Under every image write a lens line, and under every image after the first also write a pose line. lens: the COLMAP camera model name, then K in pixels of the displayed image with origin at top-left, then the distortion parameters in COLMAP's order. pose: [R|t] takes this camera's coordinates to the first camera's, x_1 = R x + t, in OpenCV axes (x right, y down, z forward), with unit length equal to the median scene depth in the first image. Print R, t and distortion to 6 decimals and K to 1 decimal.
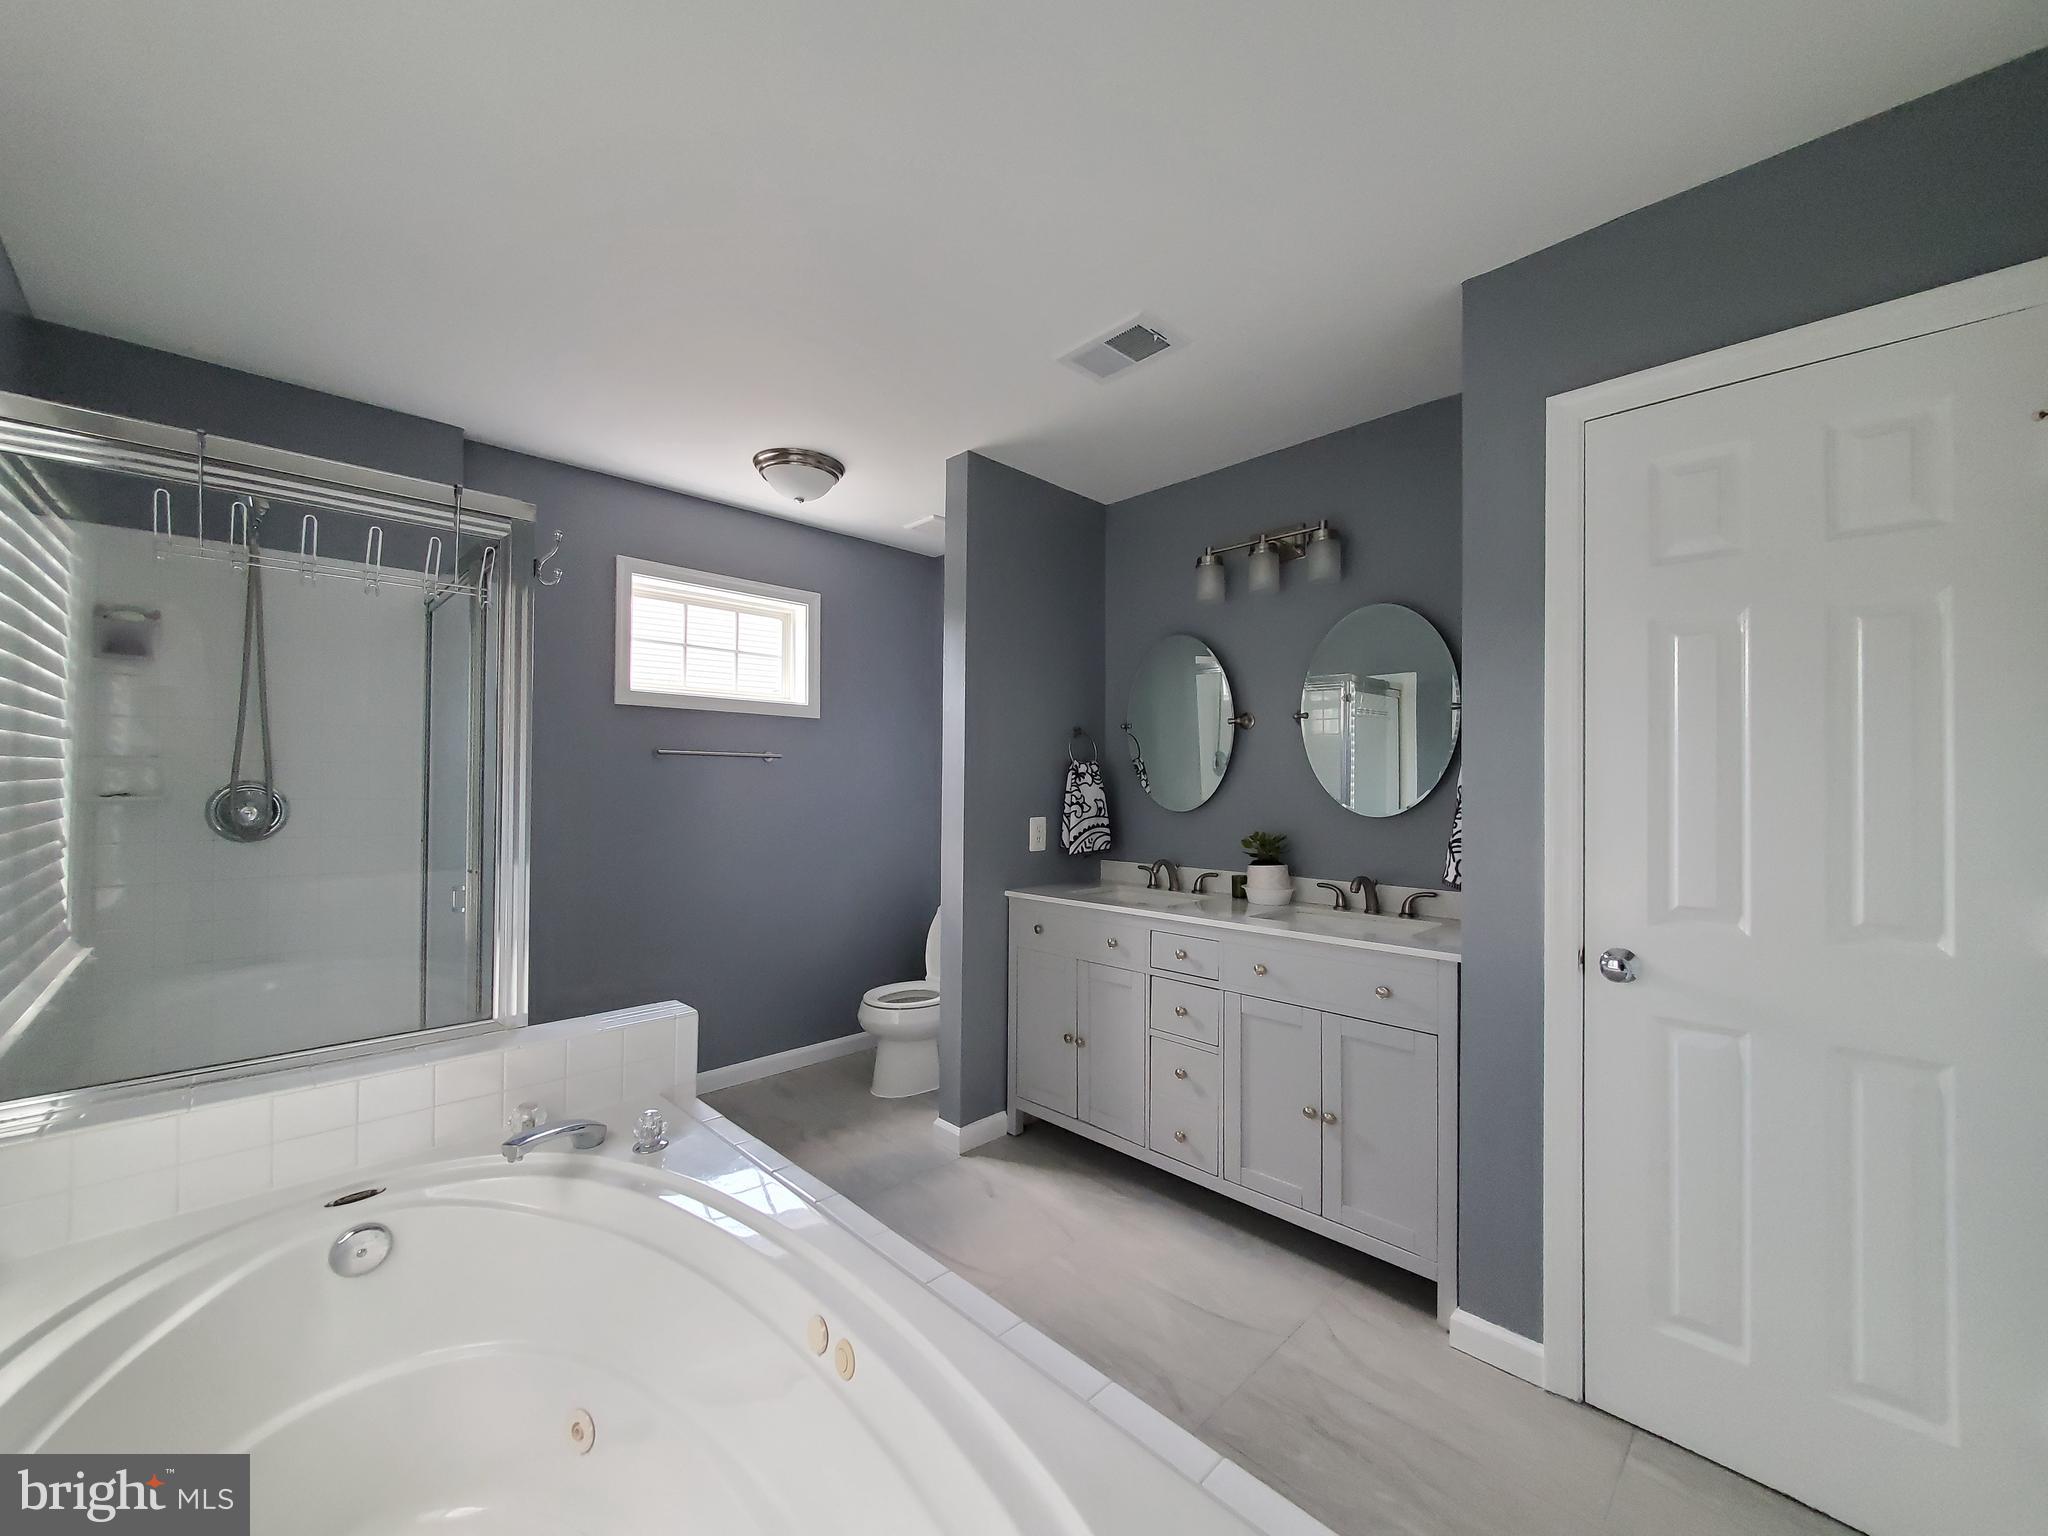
lens RADIAL K [[817.0, 0, 1018.6], [0, 817.0, 776.8], [0, 0, 1]] dist [-0.001305, -0.000103]
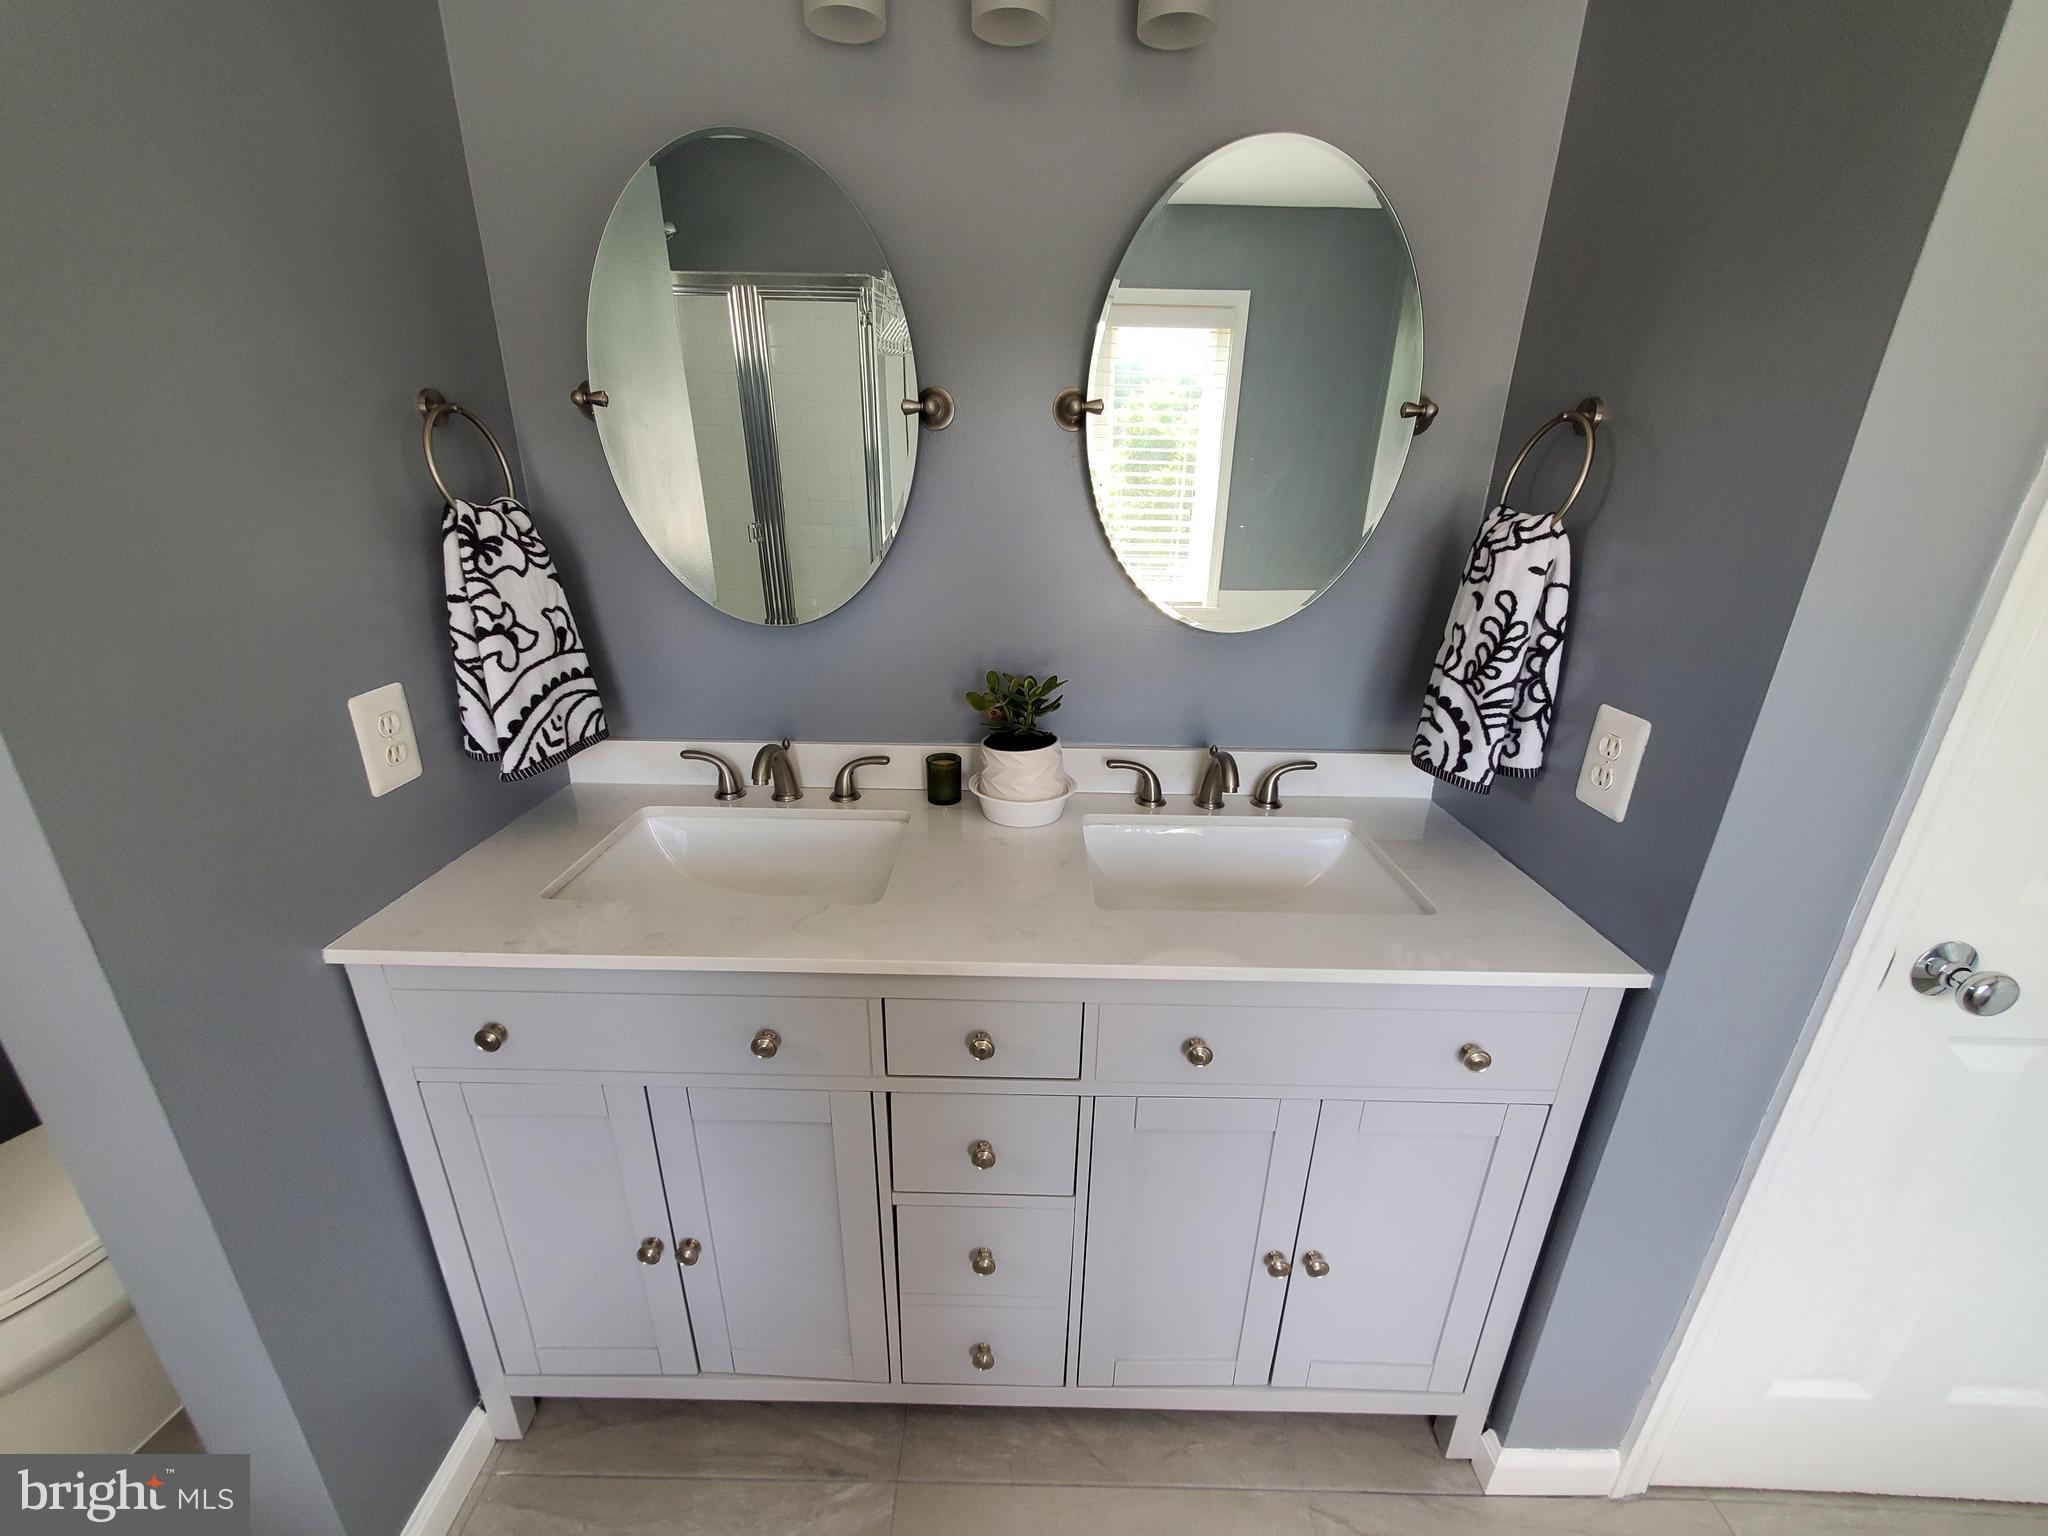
lens RADIAL K [[817.0, 0, 1015.7], [0, 817.0, 771.9], [0, 0, 1]] dist [-0.001305, -0.000103]
pose [[0.706629, -0.241887, 0.664956, -0.019697], [-0.022826, 0.931473, 0.363093, -0.043880], [-0.707216, -0.271750, 0.652684, 0.592213]]
